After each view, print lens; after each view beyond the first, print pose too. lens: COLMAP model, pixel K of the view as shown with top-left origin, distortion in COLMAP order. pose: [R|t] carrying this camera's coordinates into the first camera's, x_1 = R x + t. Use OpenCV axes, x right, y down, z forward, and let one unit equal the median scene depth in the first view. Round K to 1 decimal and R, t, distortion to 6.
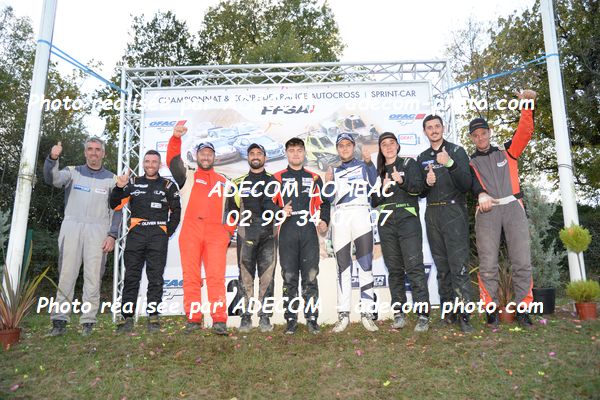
lens RADIAL K [[501.2, 0, 300.0], [0, 501.2, 200.0], [0, 0, 1]] dist [0.006575, 0.013264]
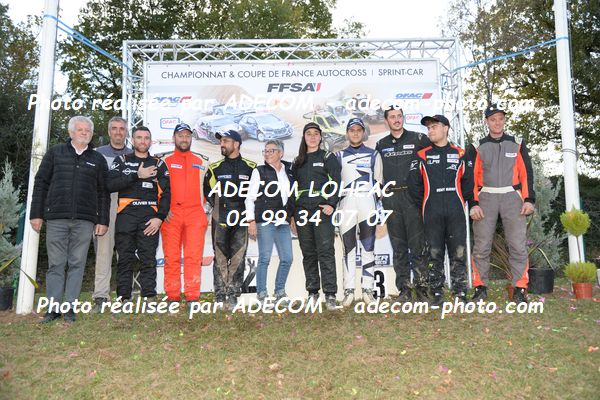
lens RADIAL K [[556.2, 0, 300.0], [0, 556.2, 200.0], [0, 0, 1]] dist [0.058916, 0.007565]
pose [[0.999384, 0.008816, 0.033969, -0.046761], [-0.010866, 0.998099, 0.060659, -0.024828], [-0.033370, -0.060991, 0.997580, -0.106517]]
